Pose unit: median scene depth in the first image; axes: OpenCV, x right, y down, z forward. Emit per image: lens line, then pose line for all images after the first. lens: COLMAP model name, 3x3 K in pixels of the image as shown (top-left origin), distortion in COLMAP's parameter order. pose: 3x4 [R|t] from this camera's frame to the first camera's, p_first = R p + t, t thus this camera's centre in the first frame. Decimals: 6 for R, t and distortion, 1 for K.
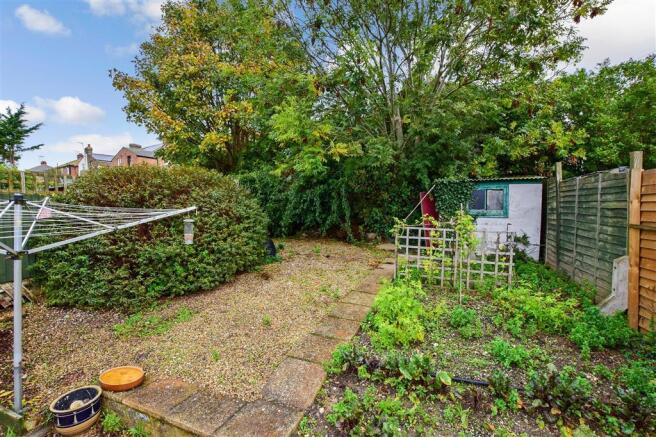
lens RADIAL K [[295.7, 0, 333.0], [0, 295.7, 218.4], [0, 0, 1]] dist [-0.039673, 0.008456]
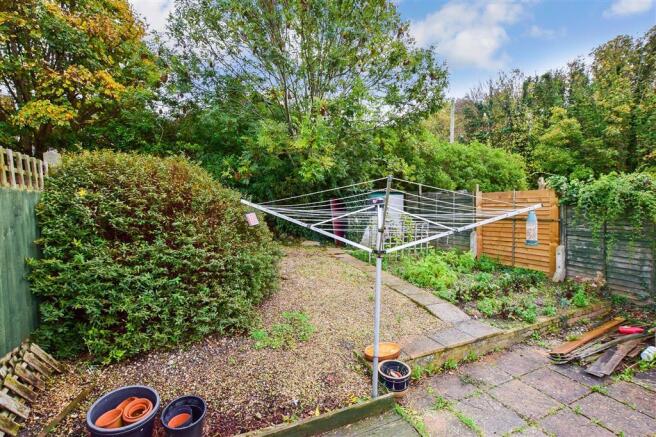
lens RADIAL K [[295.7, 0, 333.0], [0, 295.7, 218.4], [0, 0, 1]] dist [-0.039673, 0.008456]
pose [[0.695379, -0.023056, 0.718273, -0.730572], [0.038103, 0.999262, -0.004813, 0.003072], [-0.717633, 0.030715, 0.695744, 0.123952]]
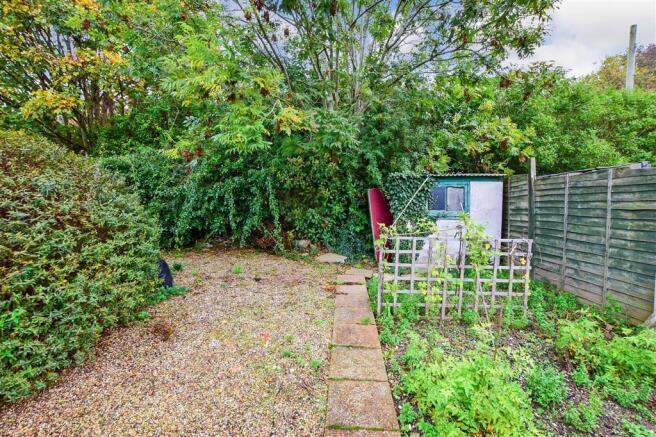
lens RADIAL K [[295.7, 0, 333.0], [0, 295.7, 218.4], [0, 0, 1]] dist [-0.039673, 0.008456]
pose [[0.930778, -0.015251, 0.365267, -0.111403], [0.013740, 0.999883, 0.006735, -0.016662], [-0.365327, -0.001249, 0.930878, 0.324988]]
